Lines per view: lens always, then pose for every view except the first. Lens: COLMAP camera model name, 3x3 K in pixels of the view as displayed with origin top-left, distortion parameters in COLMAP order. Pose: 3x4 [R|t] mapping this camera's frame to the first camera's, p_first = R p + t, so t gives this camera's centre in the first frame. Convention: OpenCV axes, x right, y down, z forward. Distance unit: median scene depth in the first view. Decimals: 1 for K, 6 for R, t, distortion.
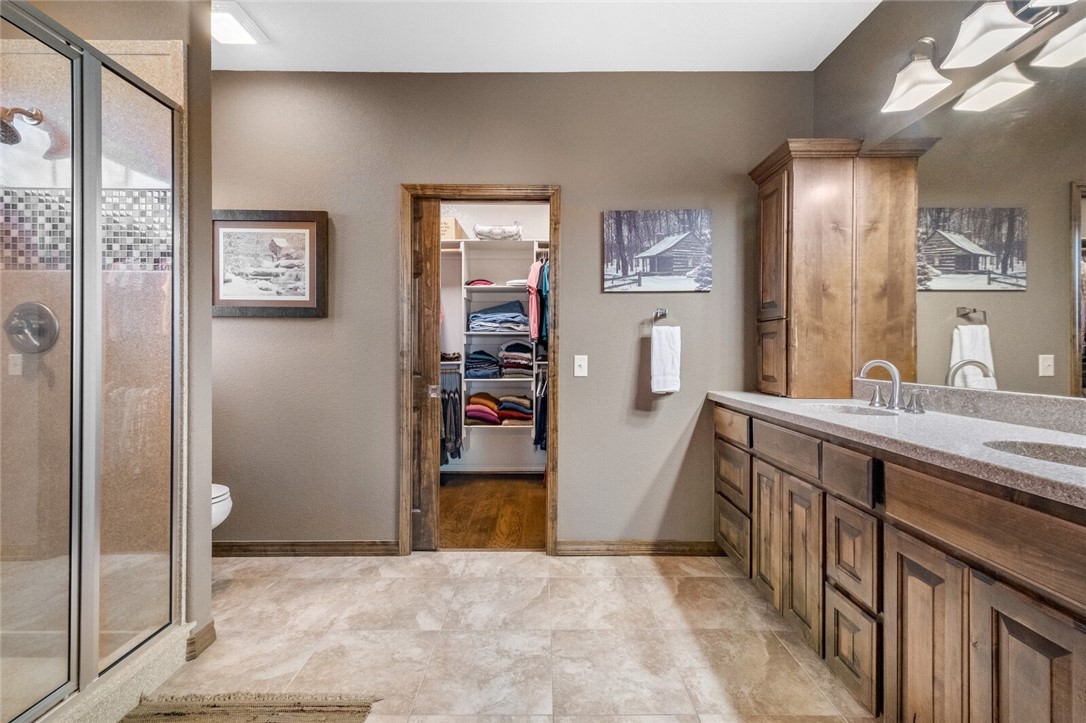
lens RADIAL K [[476.8, 0, 541.9], [0, 476.8, 354.0], [0, 0, 1]] dist [-0.002810, 0.000714]
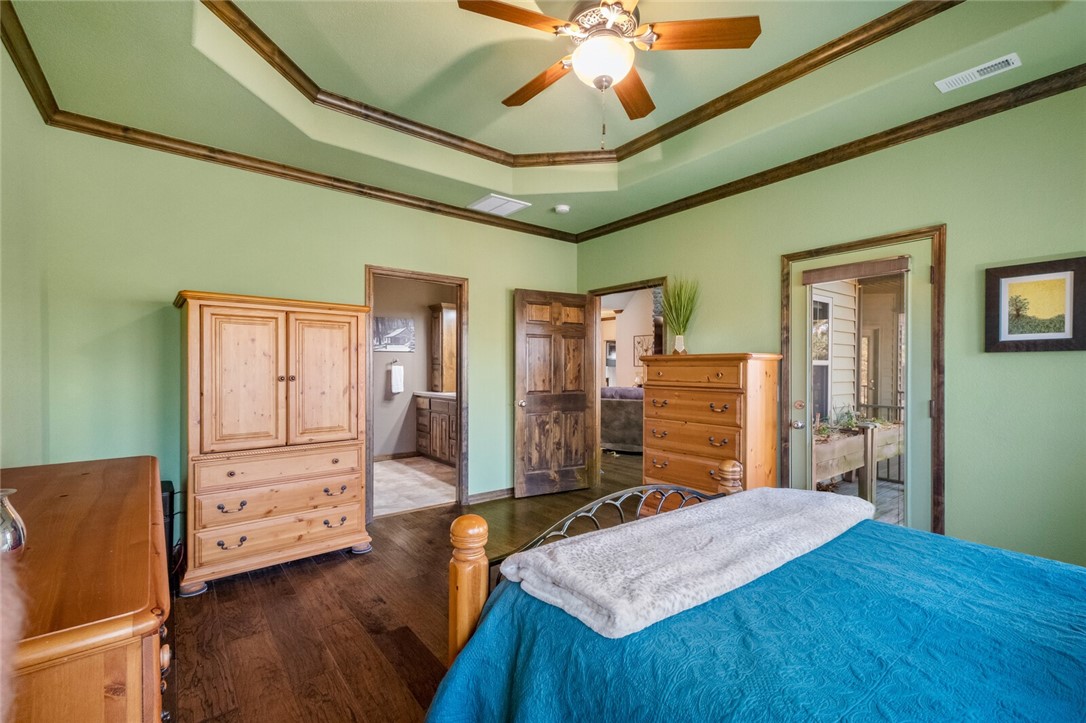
lens RADIAL K [[476.8, 0, 541.4], [0, 476.8, 367.3], [0, 0, 1]] dist [-0.002810, 0.000714]
pose [[0.798250, -0.000437, 0.602326, -0.648304], [0.005714, 0.999960, -0.006847, -0.029780], [-0.602299, 0.008907, 0.798221, -1.459158]]
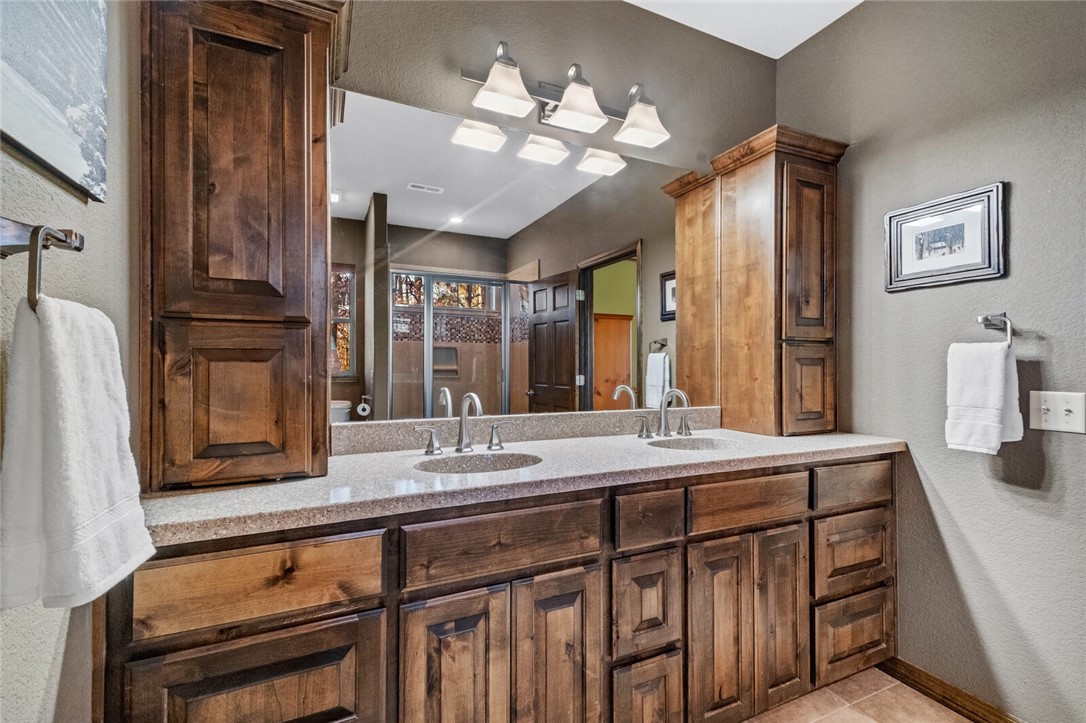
lens RADIAL K [[476.8, 0, 542.2], [0, 476.8, 357.1], [0, 0, 1]] dist [-0.002810, 0.000714]
pose [[-0.404709, -0.003274, 0.914440, -0.058969], [0.000323, 0.999993, 0.003723, -0.034524], [-0.914445, 0.001802, -0.404705, 0.903802]]
